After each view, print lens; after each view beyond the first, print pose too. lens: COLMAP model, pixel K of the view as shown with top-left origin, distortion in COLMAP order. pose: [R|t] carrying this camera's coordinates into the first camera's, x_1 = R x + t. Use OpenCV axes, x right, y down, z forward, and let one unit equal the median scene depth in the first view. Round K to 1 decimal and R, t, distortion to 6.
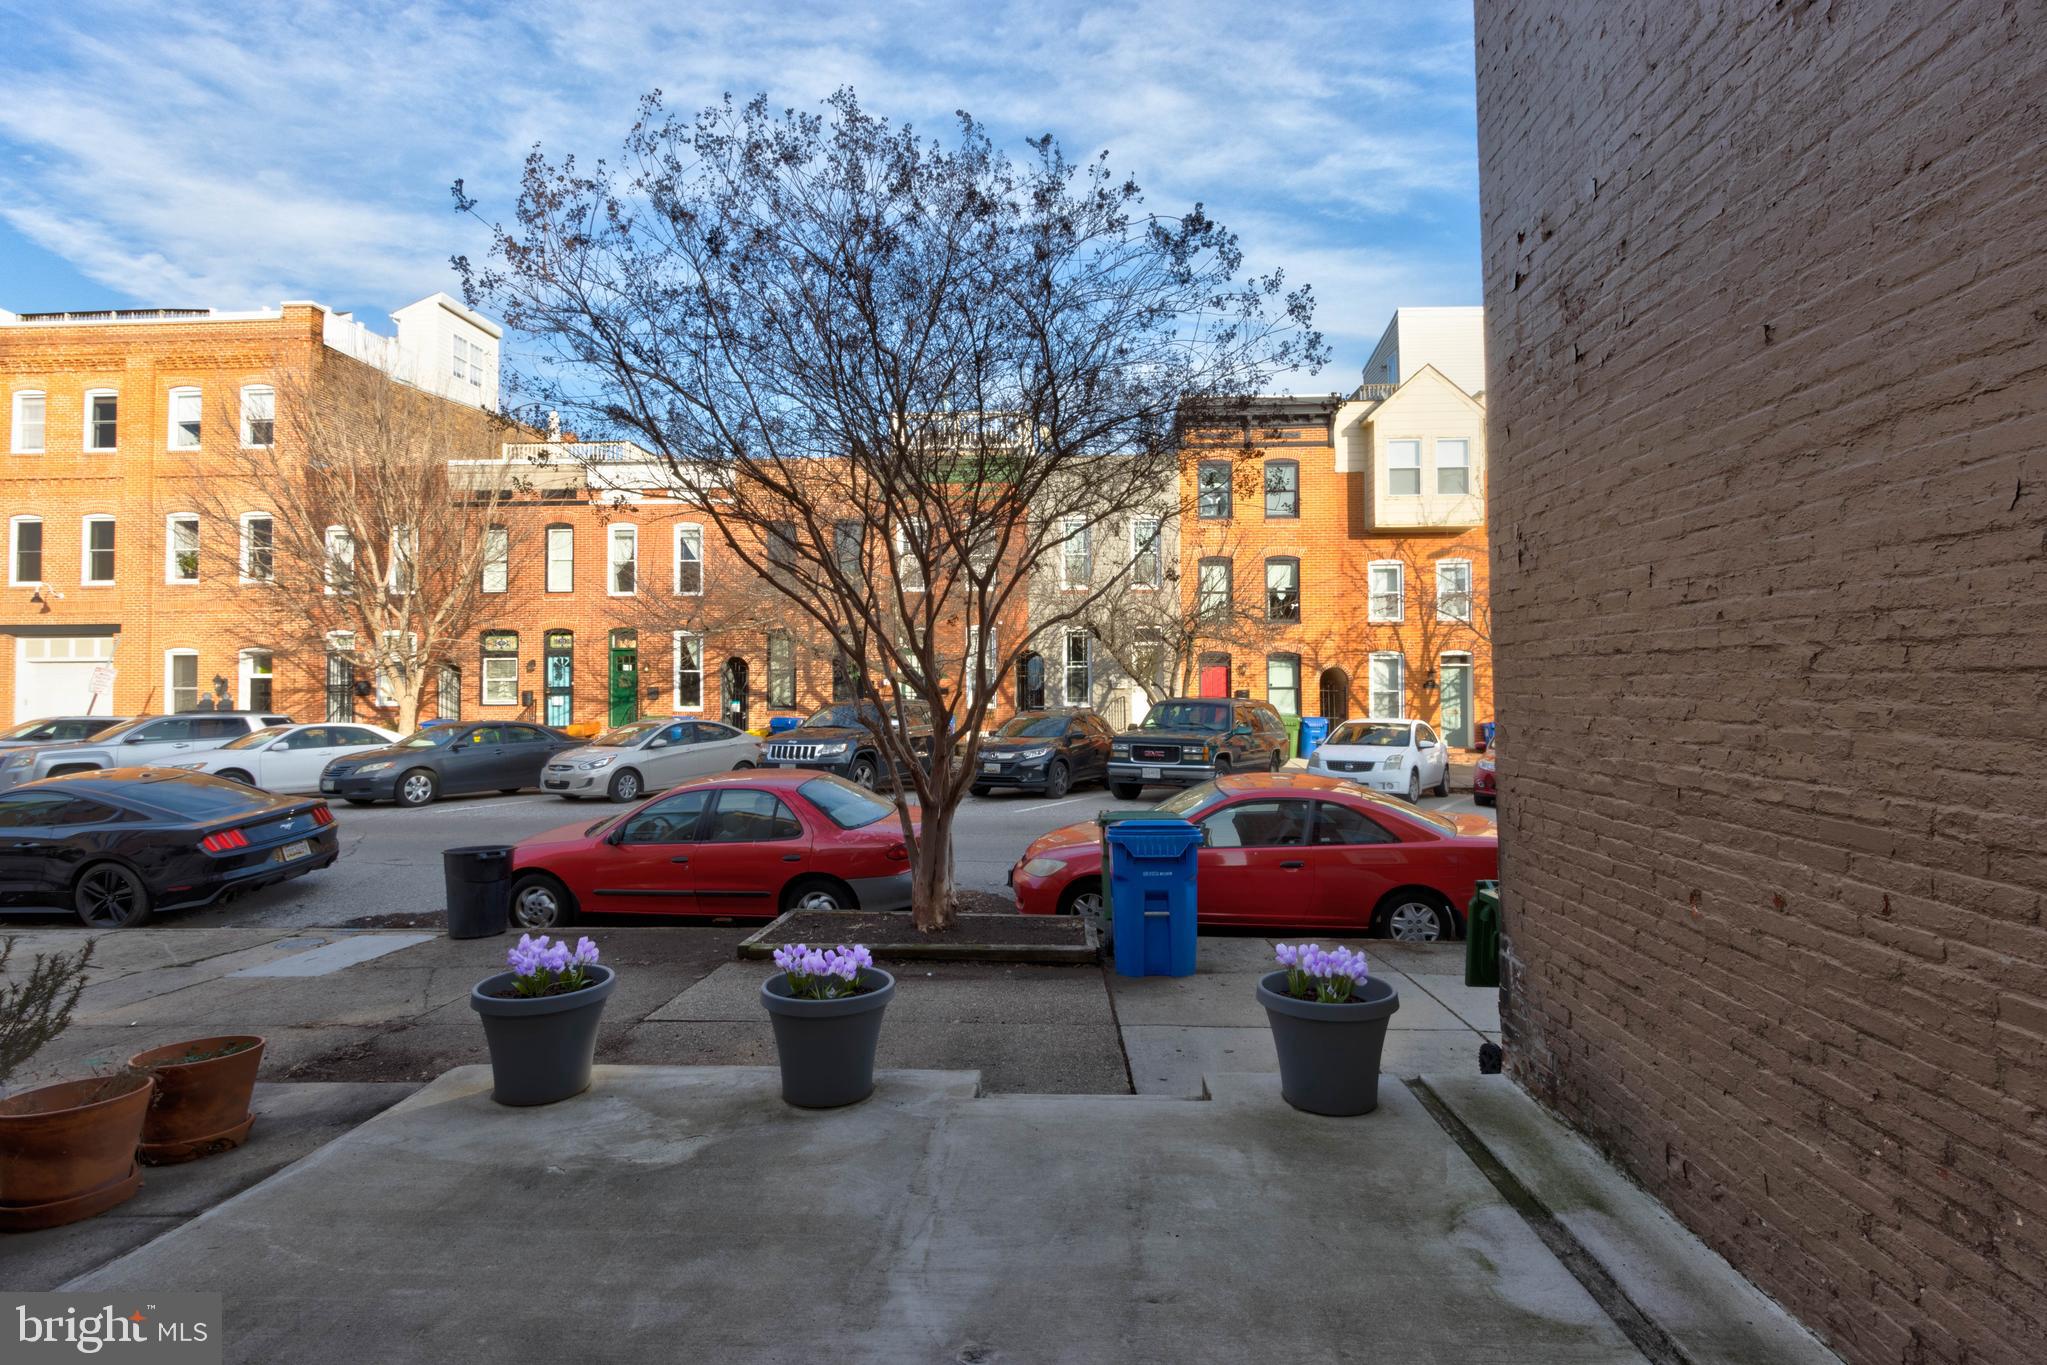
lens RADIAL K [[1006.5, 0, 1020.7], [0, 1006.5, 656.4], [0, 0, 1]] dist [0.000679, 0.000186]
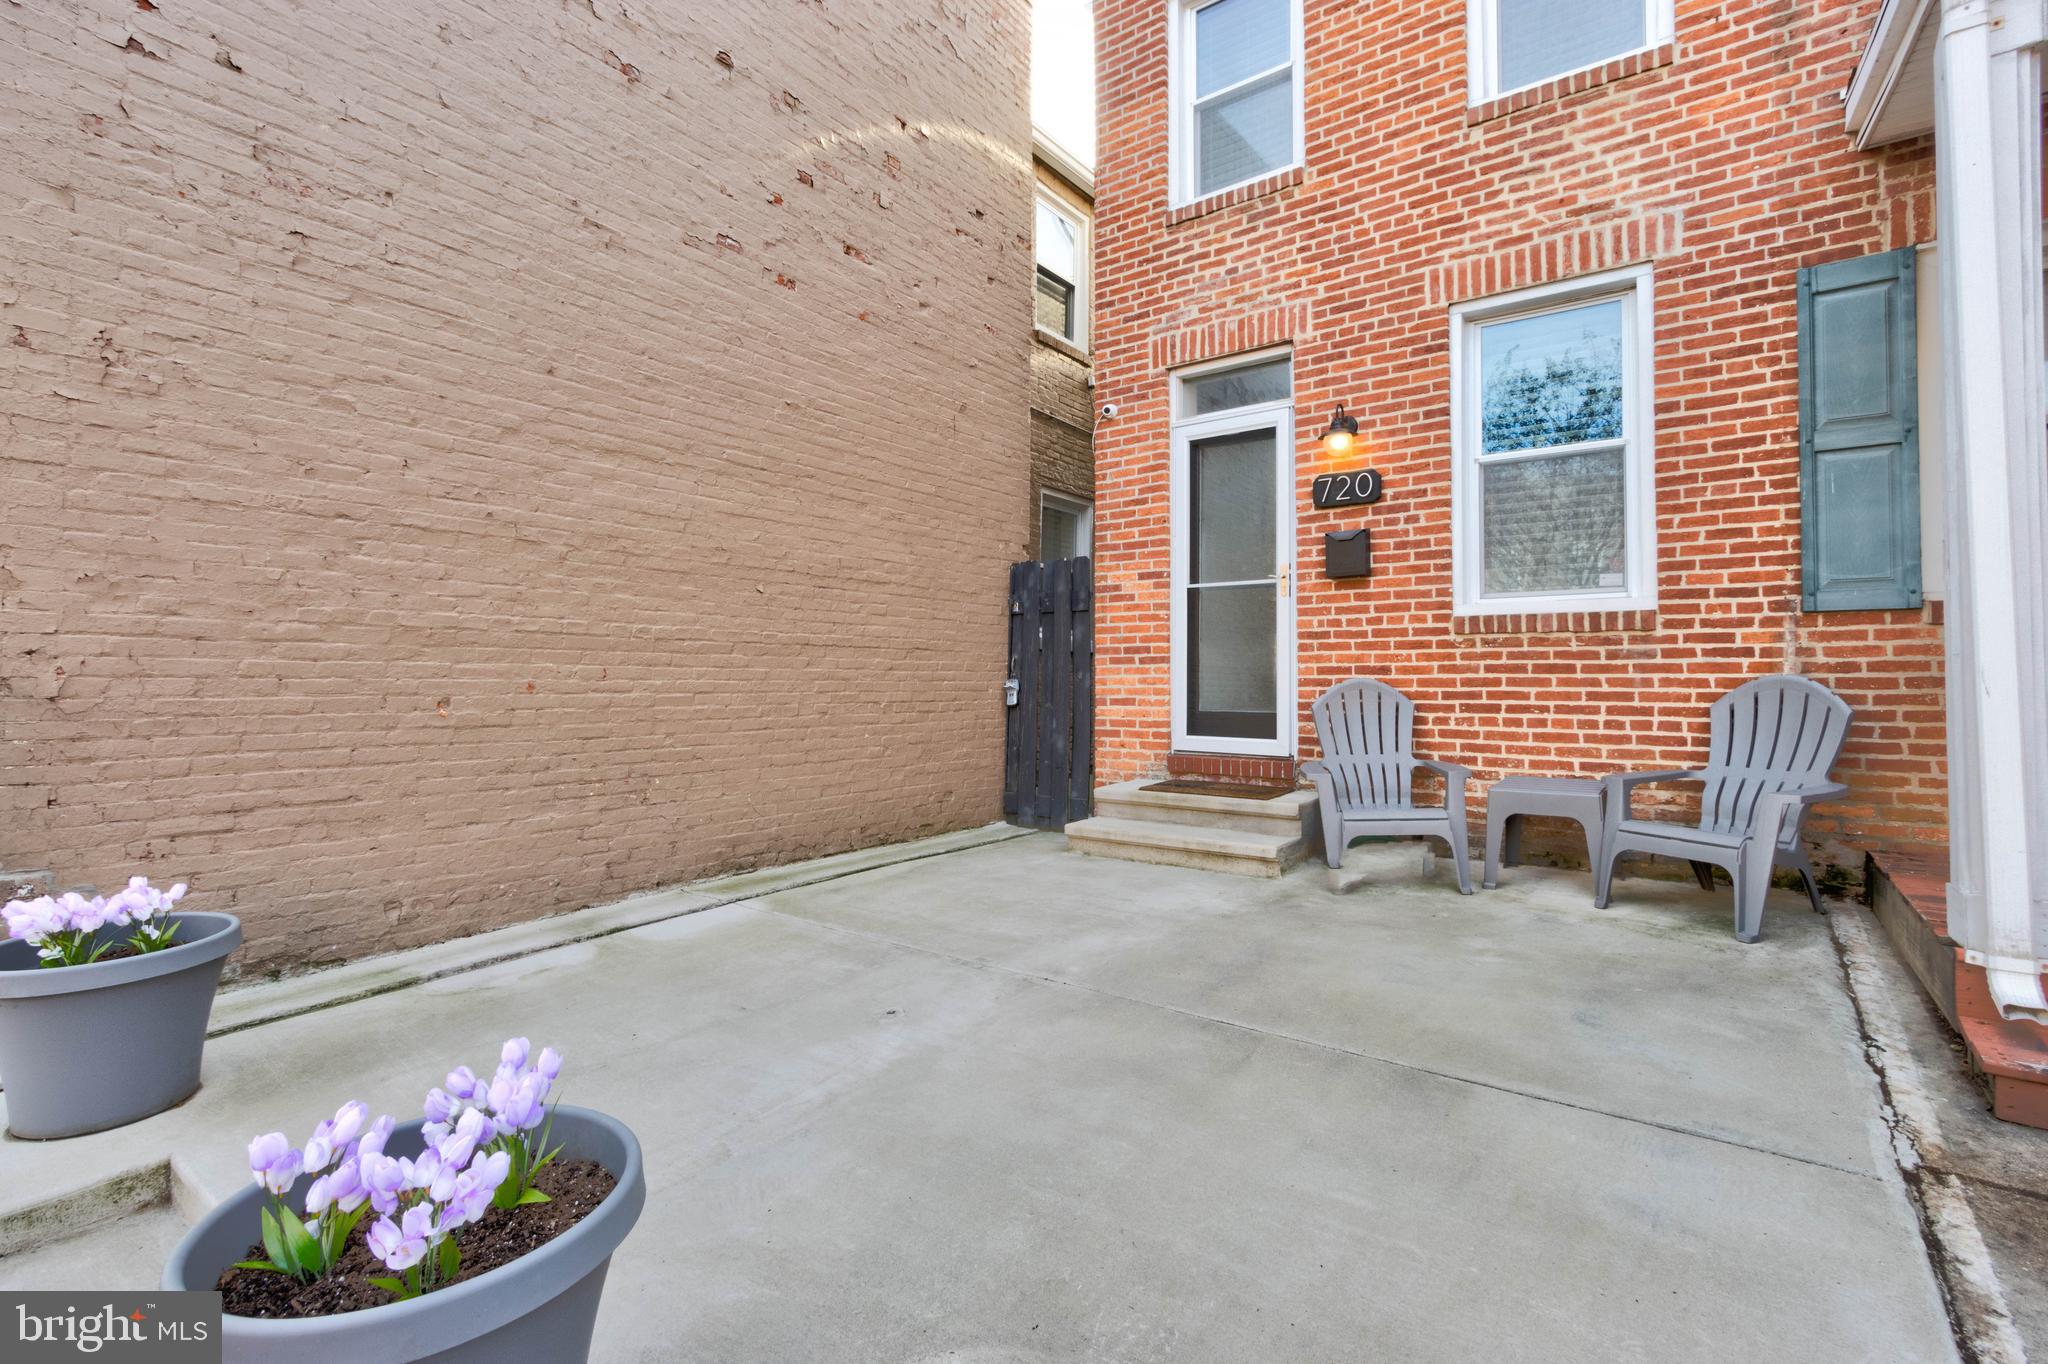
lens RADIAL K [[937.1, 0, 1023.4], [0, 937.1, 657.5], [0, 0, 1]] dist [0.004134, -0.000877]
pose [[-0.832023, 0.016980, 0.554481, -0.816394], [-0.012906, 0.998668, -0.049949, 0.248494], [-0.554590, -0.048715, -0.830696, 1.785544]]
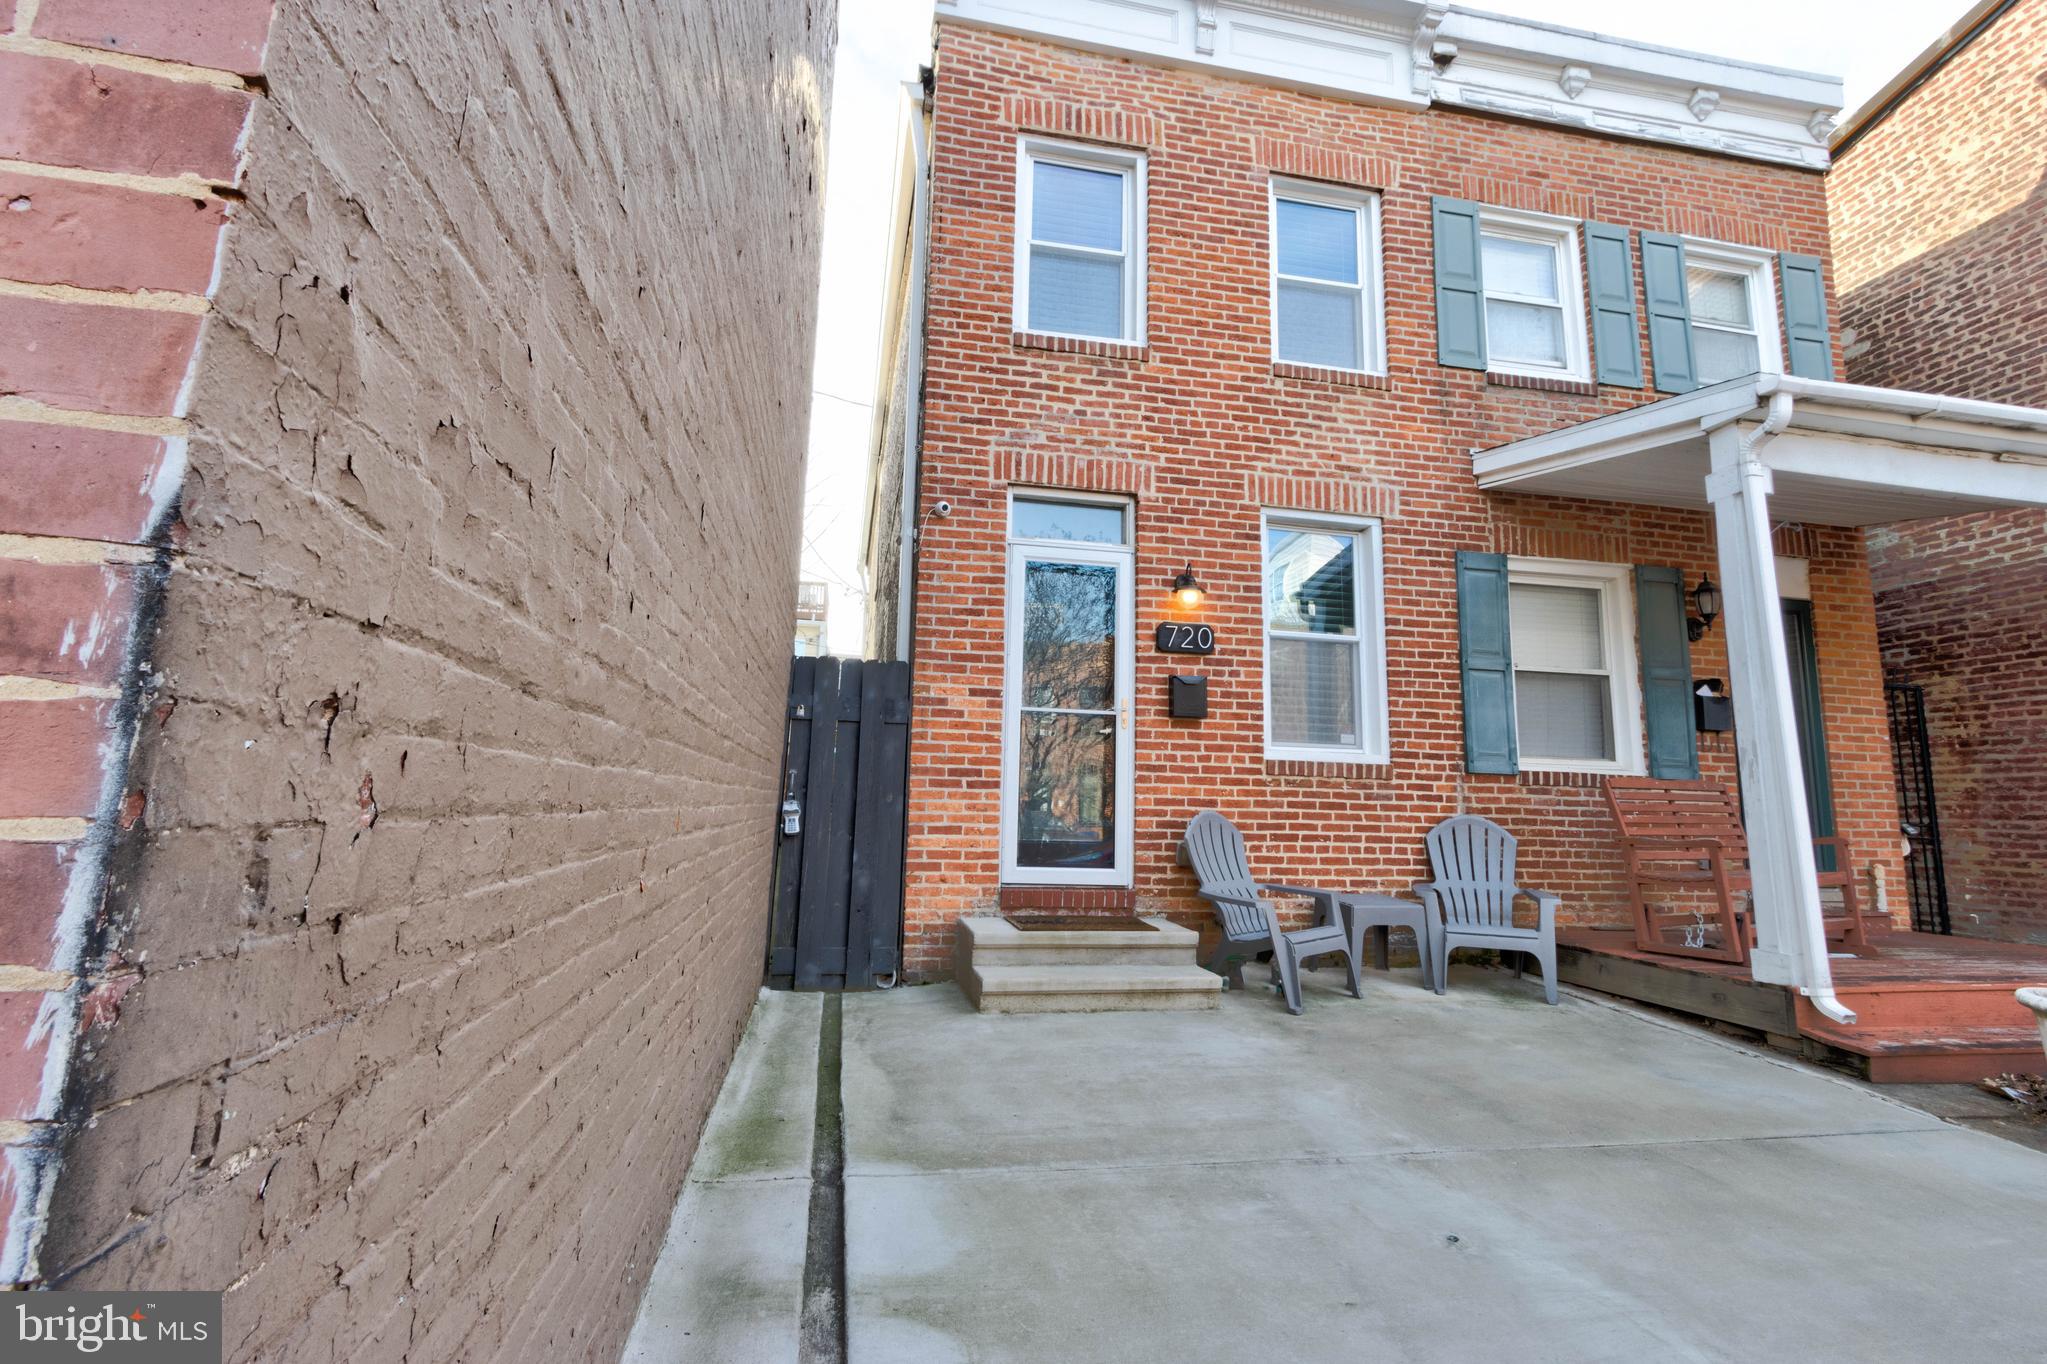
lens RADIAL K [[936.7, 0, 1022.9], [0, 936.7, 657.5], [0, 0, 1]] dist [0.004134, -0.000877]
pose [[-0.968458, -0.058939, -0.242106, 0.635535], [-0.015489, 0.983983, -0.177586, 0.228417], [0.248695, -0.168235, -0.953860, 1.787674]]
